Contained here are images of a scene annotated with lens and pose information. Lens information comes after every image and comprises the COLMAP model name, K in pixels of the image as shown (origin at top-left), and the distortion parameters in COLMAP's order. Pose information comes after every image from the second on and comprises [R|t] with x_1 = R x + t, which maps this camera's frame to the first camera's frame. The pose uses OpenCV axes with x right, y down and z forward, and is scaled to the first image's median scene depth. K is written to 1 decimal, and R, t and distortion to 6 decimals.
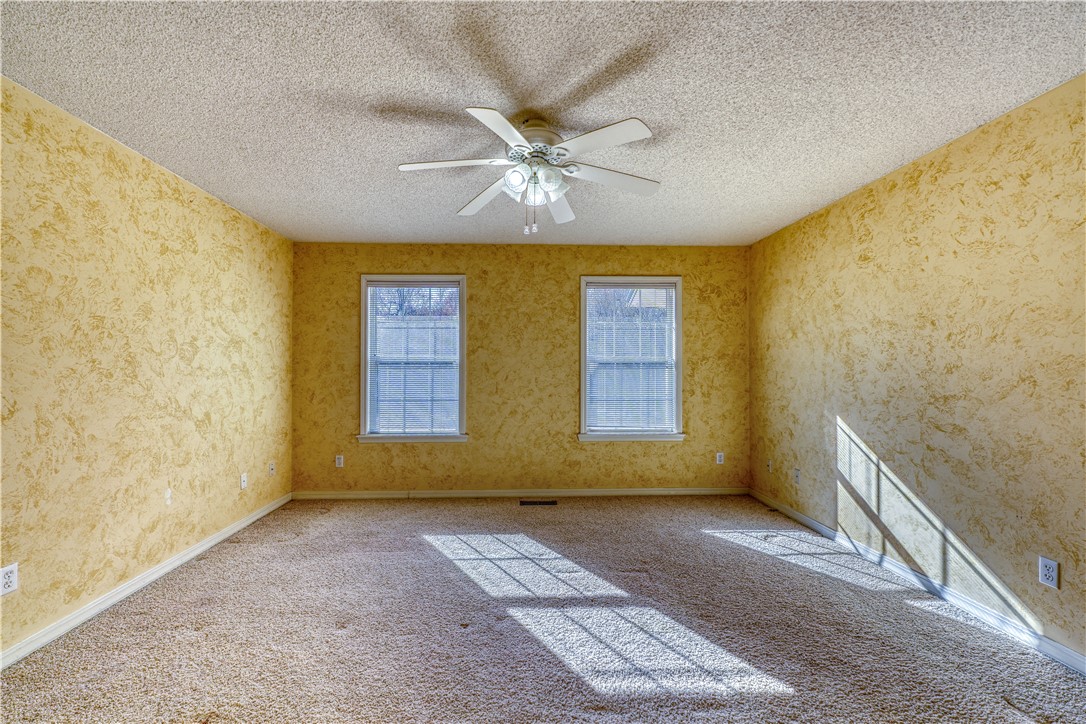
lens RADIAL K [[444.0, 0, 532.0], [0, 444.0, 365.6], [0, 0, 1]] dist [-0.002262, -0.000136]
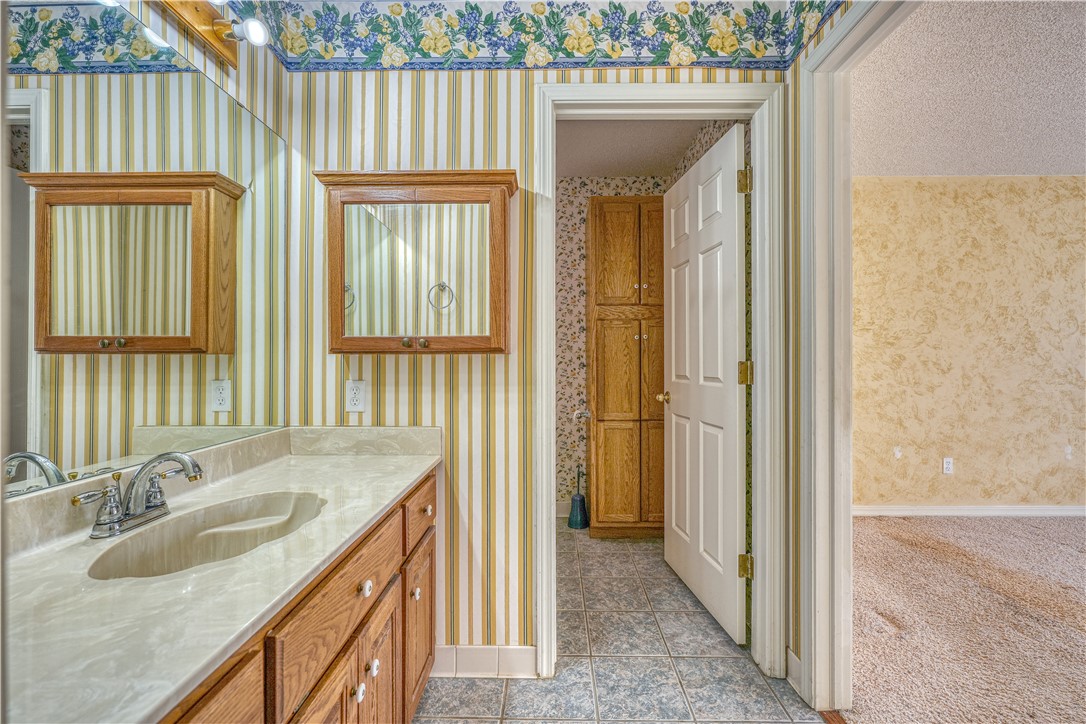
lens RADIAL K [[444.0, 0, 541.5], [0, 444.0, 364.0], [0, 0, 1]] dist [-0.002262, -0.000136]
pose [[-0.056578, -0.000553, -0.998398, 0.338821], [0.009383, 0.999955, -0.001085, 0.038894], [0.998354, -0.009429, -0.056570, -0.258315]]
